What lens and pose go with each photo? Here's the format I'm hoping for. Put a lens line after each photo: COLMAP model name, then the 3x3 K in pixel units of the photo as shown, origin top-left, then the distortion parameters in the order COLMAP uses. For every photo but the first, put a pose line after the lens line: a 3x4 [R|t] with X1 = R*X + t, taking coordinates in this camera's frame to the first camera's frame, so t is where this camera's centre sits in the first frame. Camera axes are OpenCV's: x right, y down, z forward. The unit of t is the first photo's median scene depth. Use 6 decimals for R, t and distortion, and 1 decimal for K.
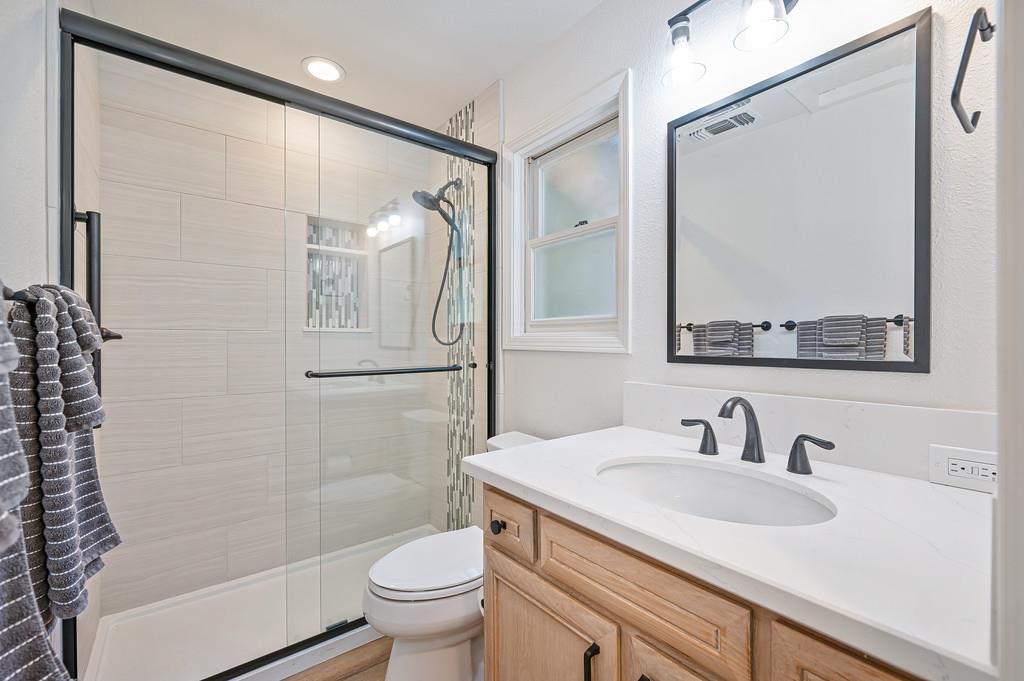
lens RADIAL K [[441.9, 0, 515.1], [0, 441.9, 342.7], [0, 0, 1]] dist [-0.004608, 0.001994]
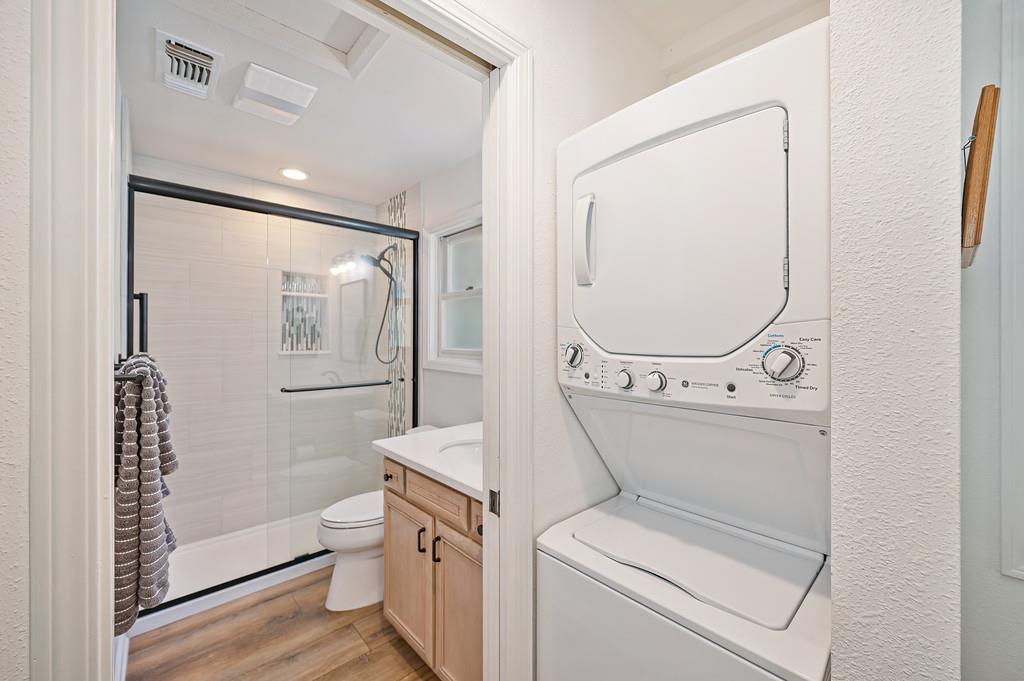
lens RADIAL K [[403.8, 0, 509.2], [0, 403.8, 338.9], [0, 0, 1]] dist [-0.001594, -0.000377]
pose [[0.997162, 0.002602, 0.075242, 0.142957], [-0.001990, 0.999964, -0.008208, -0.065855], [-0.075261, 0.008035, 0.997132, -0.312182]]
